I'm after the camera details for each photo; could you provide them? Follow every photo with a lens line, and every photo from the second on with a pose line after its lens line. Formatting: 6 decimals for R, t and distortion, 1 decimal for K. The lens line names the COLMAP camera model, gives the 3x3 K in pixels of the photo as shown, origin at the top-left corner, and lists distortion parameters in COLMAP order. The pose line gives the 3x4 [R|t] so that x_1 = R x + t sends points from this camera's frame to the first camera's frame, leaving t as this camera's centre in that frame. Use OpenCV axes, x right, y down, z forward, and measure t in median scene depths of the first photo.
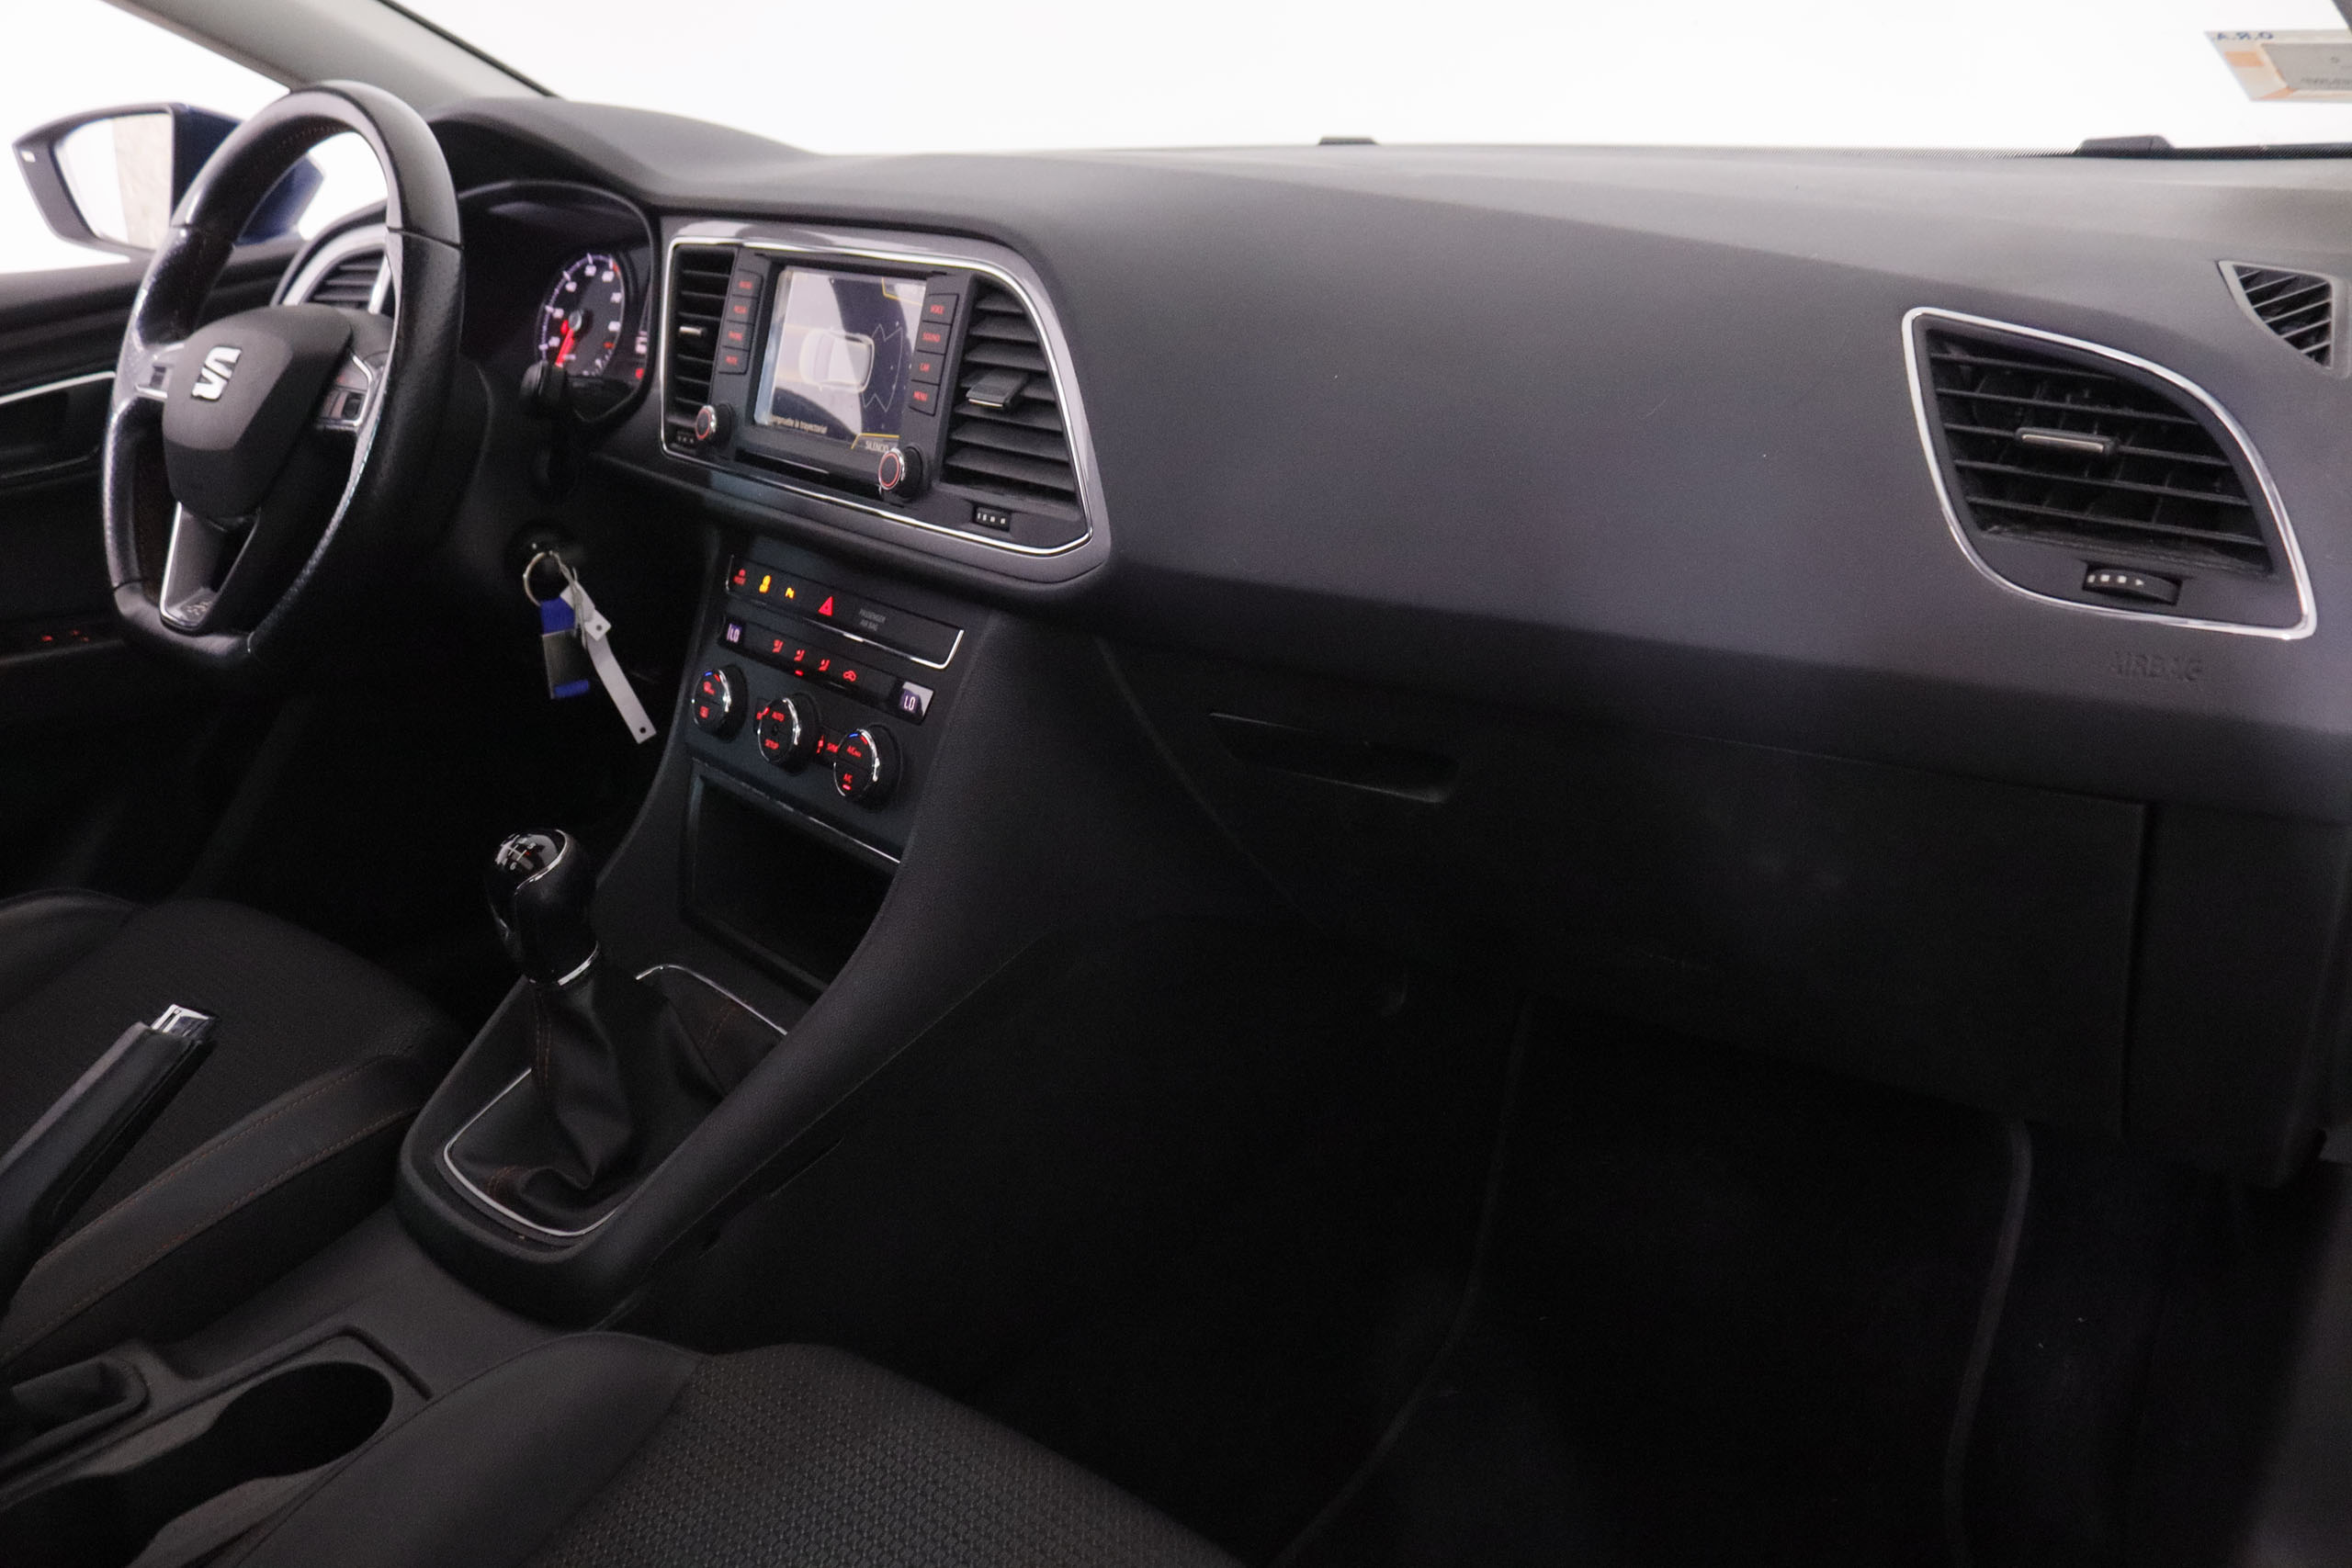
lens RADIAL K [[1926.0, 0, 1178.2], [0, 1926.0, 764.0], [0, 0, 1]] dist [-0.178804, 0.165312]
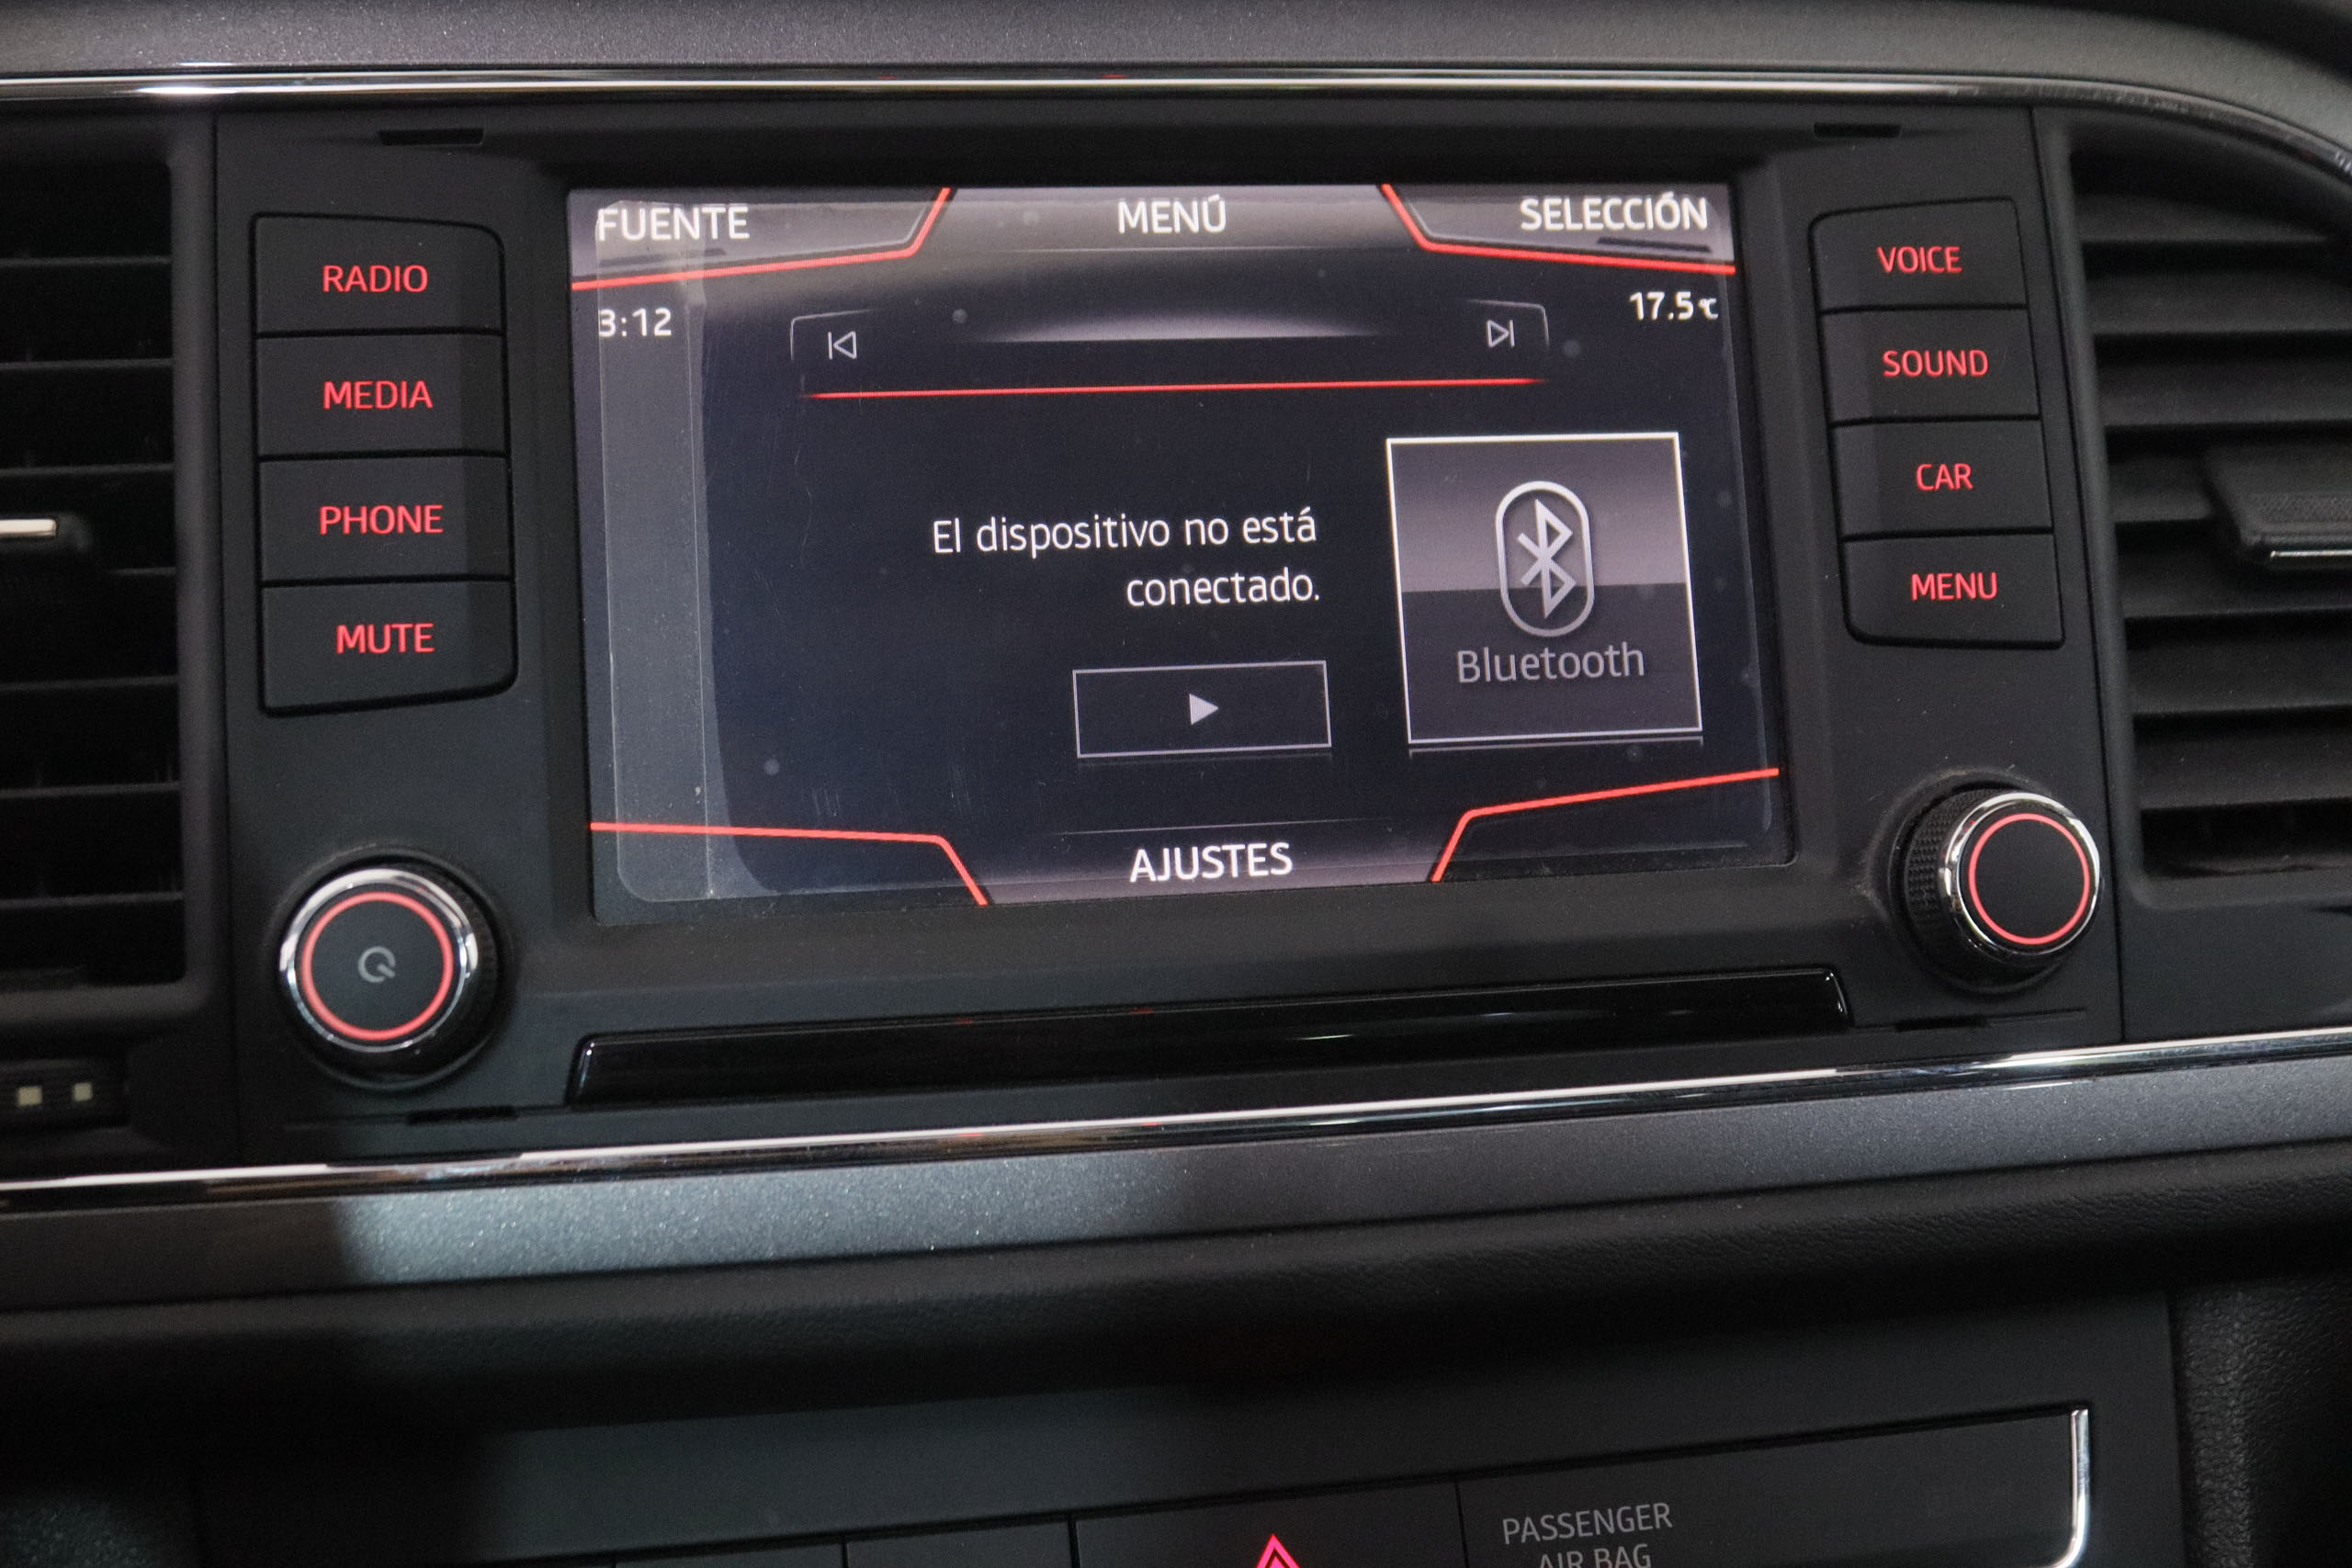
lens RADIAL K [[2628.1, 0, 1176.0], [0, 2628.1, 784.0], [0, 0, 1]] dist [-0.119554, 0.178101]
pose [[0.525575, -0.148501, 0.837686, -0.453808], [0.299631, 0.953868, -0.018896, -0.177293], [-0.796236, 0.260928, 0.545825, 0.827561]]
